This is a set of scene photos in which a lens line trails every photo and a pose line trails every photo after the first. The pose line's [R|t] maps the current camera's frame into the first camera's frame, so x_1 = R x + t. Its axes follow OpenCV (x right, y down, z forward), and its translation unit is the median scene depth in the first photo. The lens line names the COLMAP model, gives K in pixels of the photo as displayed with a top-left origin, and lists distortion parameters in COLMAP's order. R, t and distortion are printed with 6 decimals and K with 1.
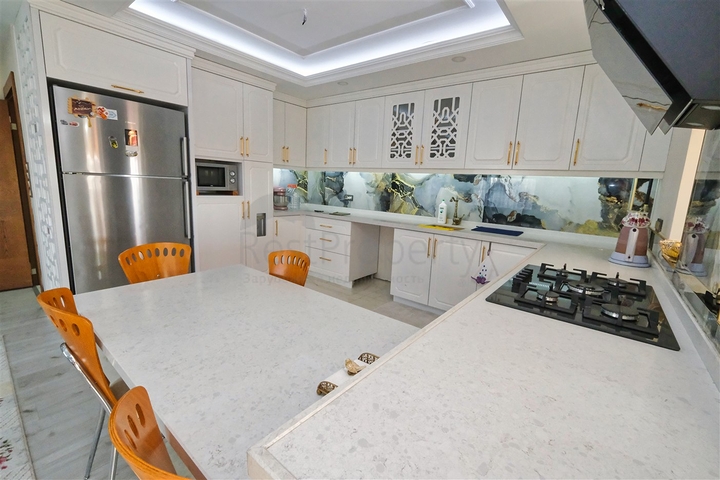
lens RADIAL K [[315.6, 0, 359.6], [0, 315.6, 237.4], [0, 0, 1]] dist [-0.003853, -0.000397]
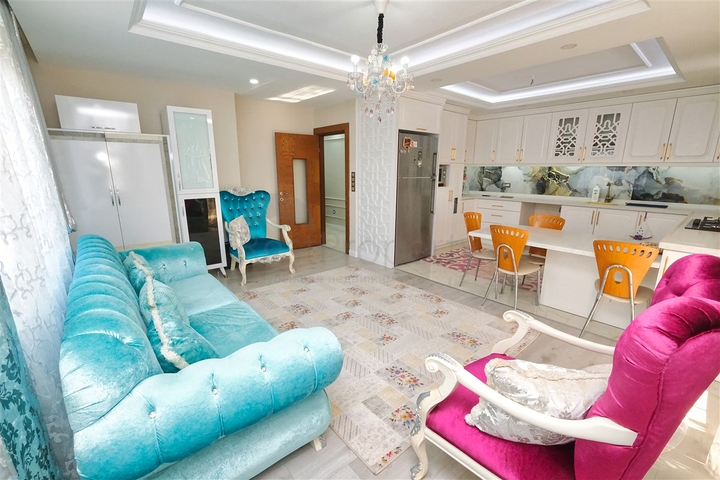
lens RADIAL K [[309.7, 0, 356.5], [0, 309.7, 238.8], [0, 0, 1]] dist [-0.003377, -0.000509]
pose [[0.978569, 0.002421, -0.205906, -0.509501], [0.007419, 0.998867, 0.047006, 0.050248], [0.205787, -0.047527, 0.977442, -0.586325]]
